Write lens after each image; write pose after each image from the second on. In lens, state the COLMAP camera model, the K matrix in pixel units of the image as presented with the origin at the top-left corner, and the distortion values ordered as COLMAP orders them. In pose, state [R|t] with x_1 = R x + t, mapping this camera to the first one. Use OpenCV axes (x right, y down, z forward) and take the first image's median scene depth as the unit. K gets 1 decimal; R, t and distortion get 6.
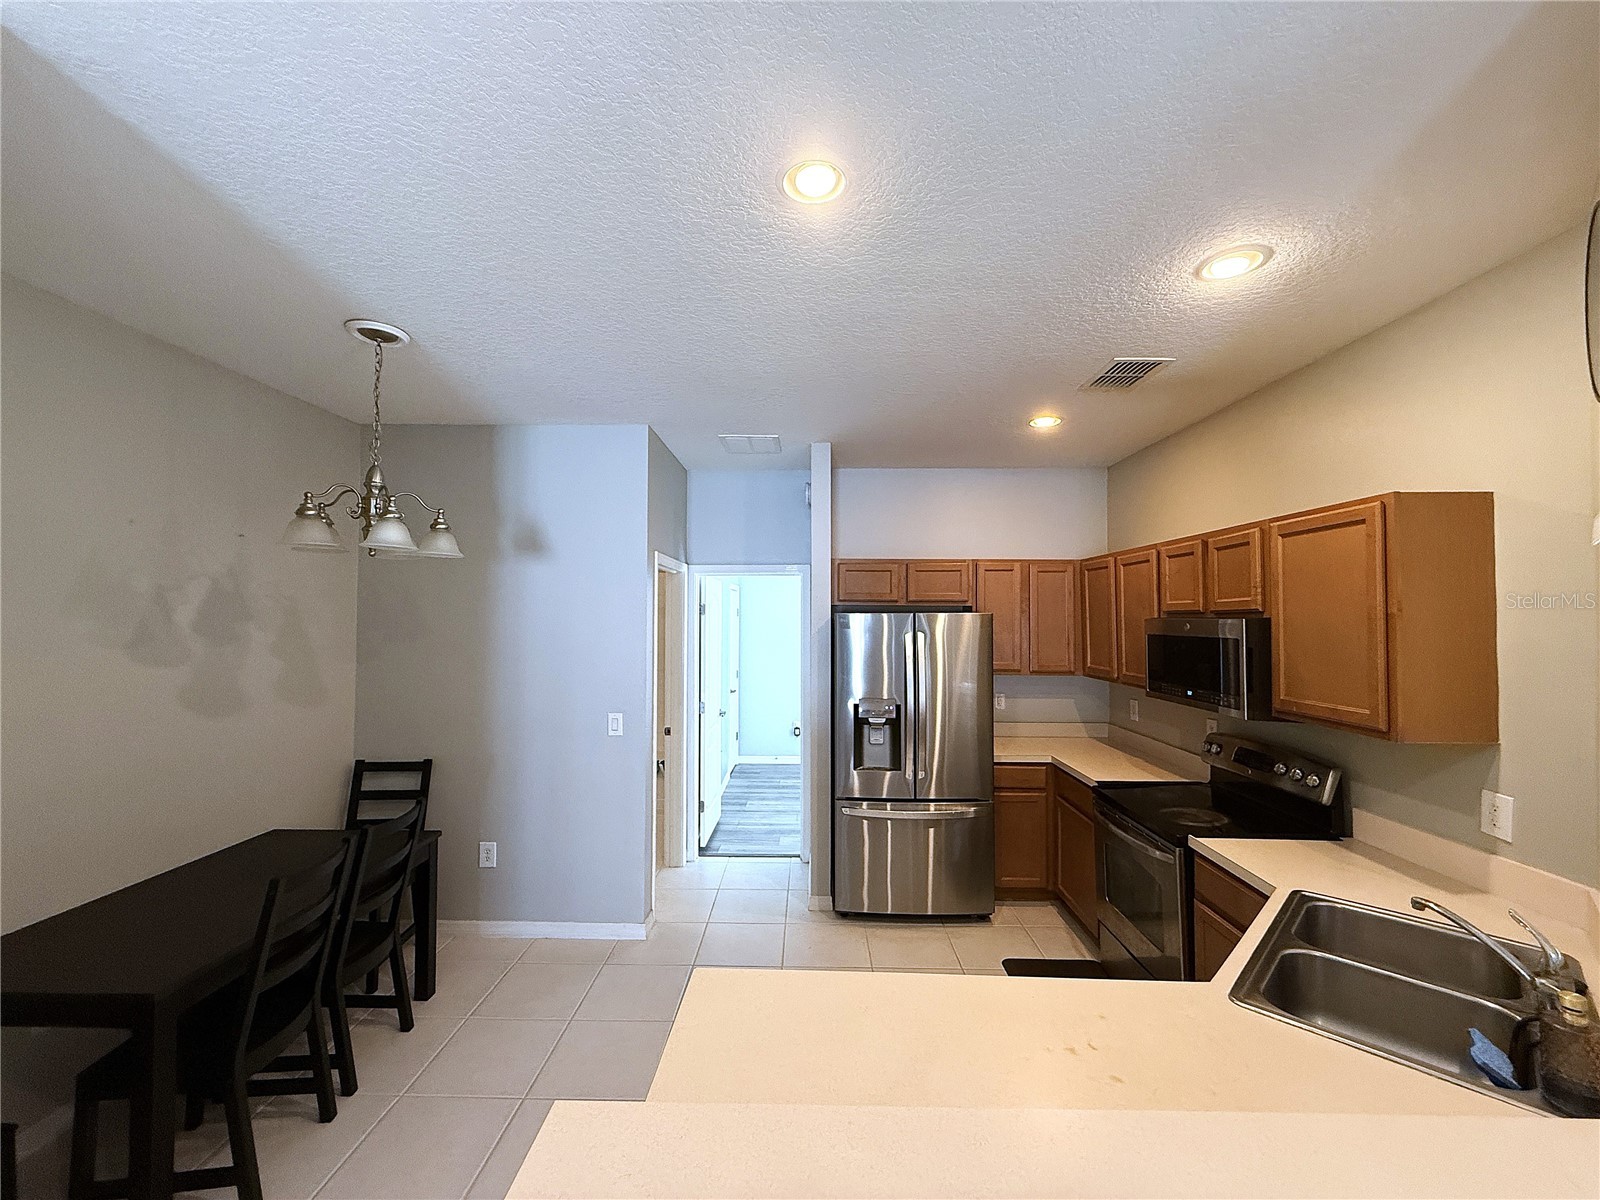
lens RADIAL K [[638.9, 0, 798.7], [0, 638.9, 605.4], [0, 0, 1]] dist [-0.001592, -0.000160]
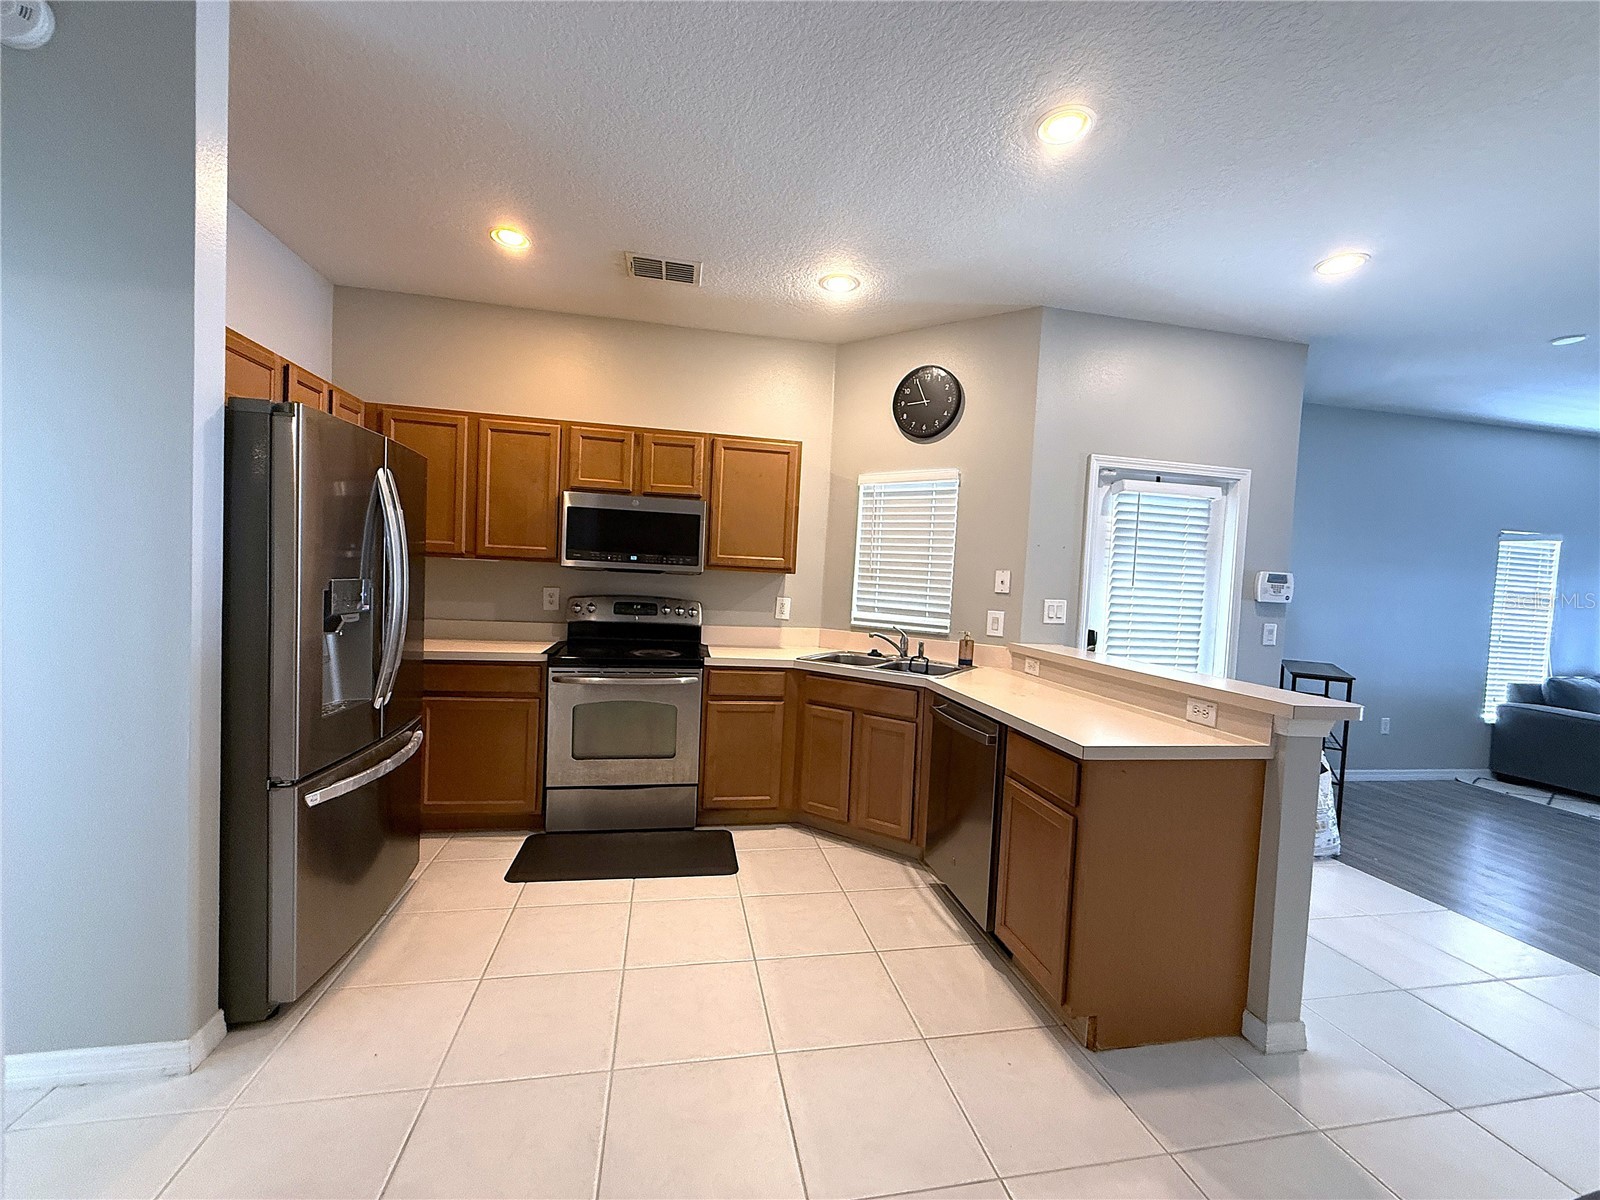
lens RADIAL K [[638.9, 0, 798.7], [0, 638.9, 605.4], [0, 0, 1]] dist [-0.001592, -0.000160]
pose [[-0.212102, -0.058918, 0.975470, -0.486553], [-0.068170, 0.996641, 0.045374, 0.114441], [-0.974867, -0.056874, -0.215406, 0.722145]]
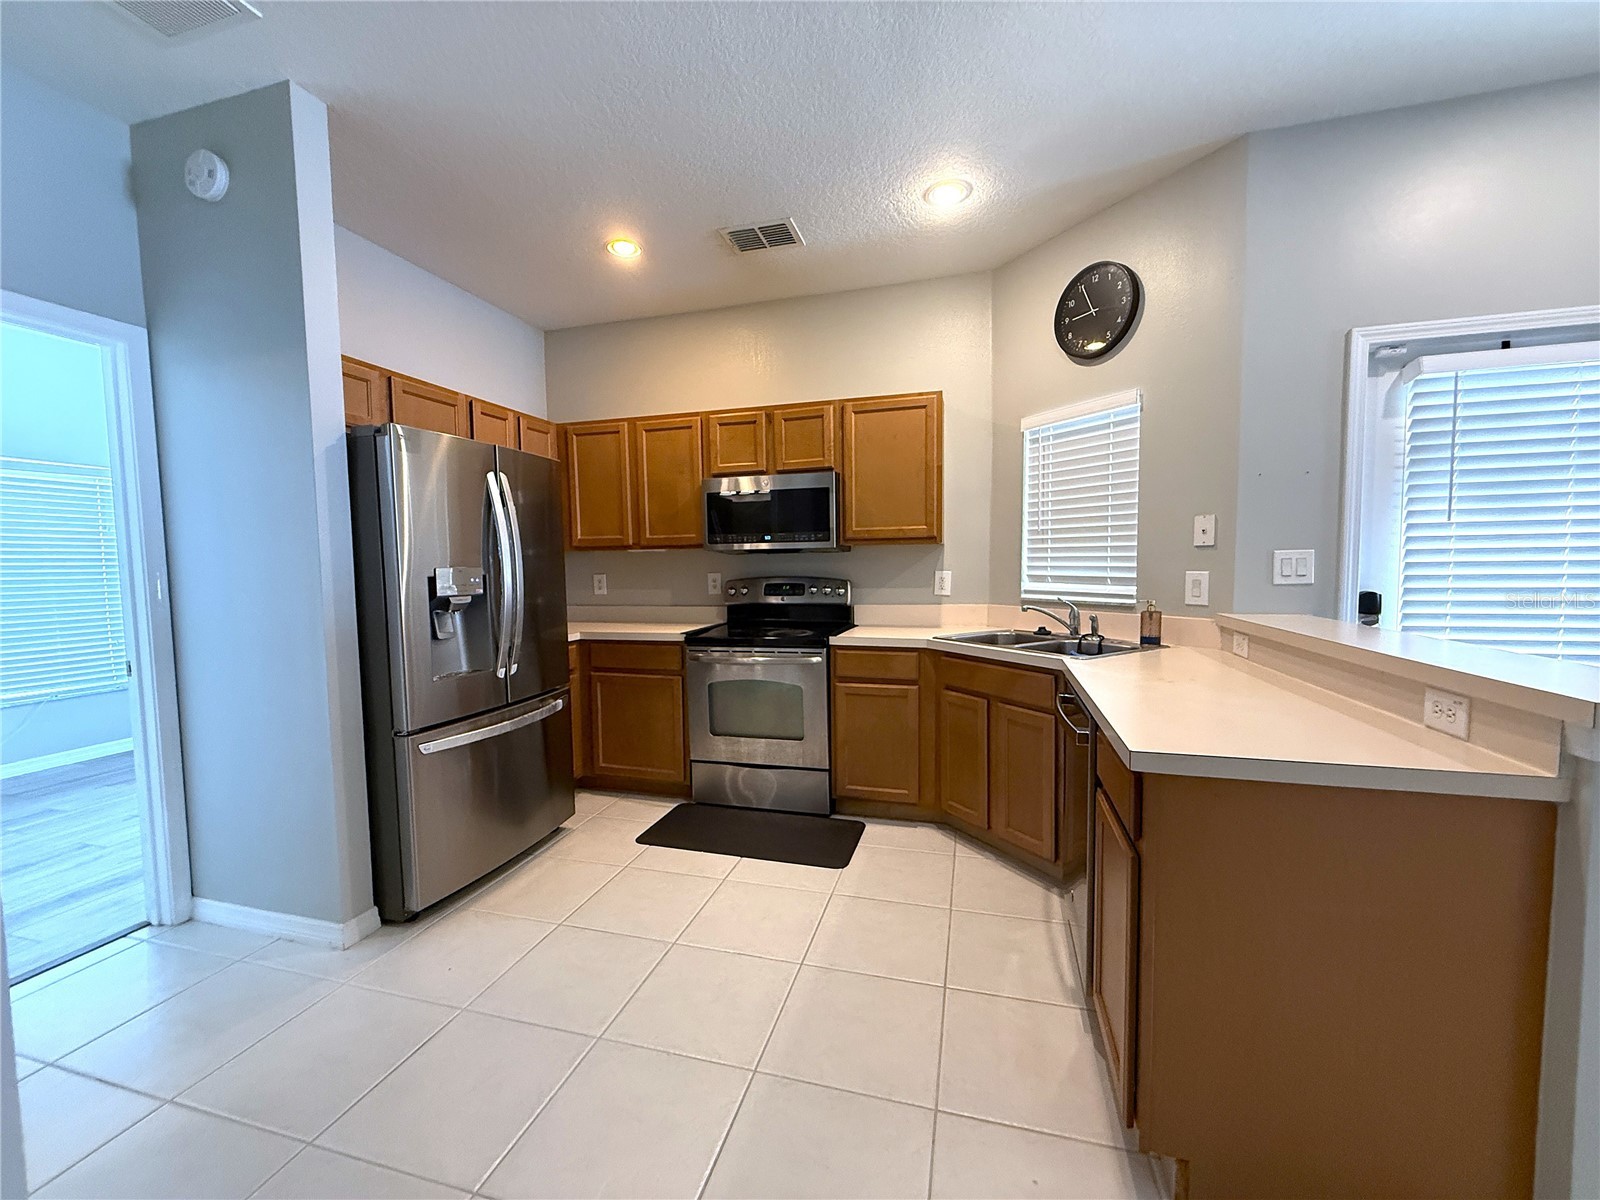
lens RADIAL K [[638.9, 0, 798.7], [0, 638.9, 605.4], [0, 0, 1]] dist [-0.001592, -0.000160]
pose [[0.253504, -0.073179, 0.964562, -0.414413], [-0.003201, 0.997066, 0.076486, 0.130763], [-0.967329, -0.022477, 0.252526, 0.482847]]
